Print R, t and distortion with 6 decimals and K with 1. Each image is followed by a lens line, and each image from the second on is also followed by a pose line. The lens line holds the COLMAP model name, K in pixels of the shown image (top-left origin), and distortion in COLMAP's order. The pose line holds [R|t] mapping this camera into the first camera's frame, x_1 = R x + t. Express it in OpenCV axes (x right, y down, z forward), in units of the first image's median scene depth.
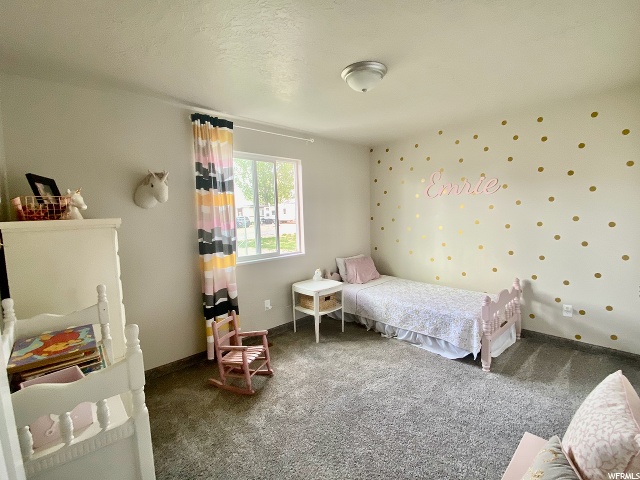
lens RADIAL K [[274.2, 0, 320.0], [0, 274.2, 240.0], [0, 0, 1]] dist [0.031994, -0.026615]
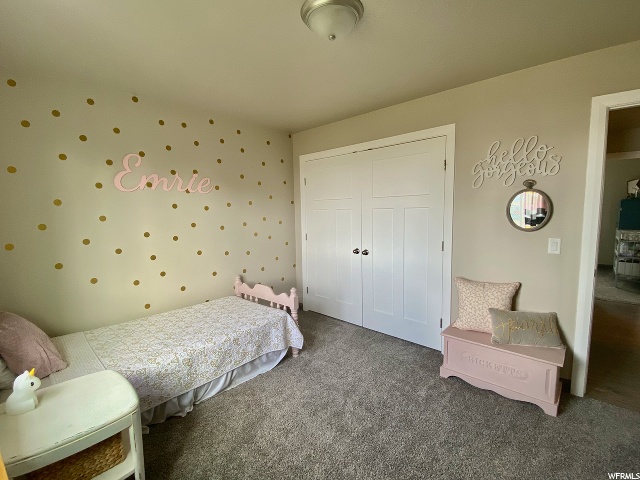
lens RADIAL K [[286.4, 0, 320.0], [0, 286.4, 240.0], [0, 0, 1]] dist [0.031321, -0.023455]
pose [[-0.047277, -0.070299, 0.996405, -0.403481], [0.113731, 0.990655, 0.075290, -0.044857], [-0.992386, 0.116881, -0.038840, 0.718434]]
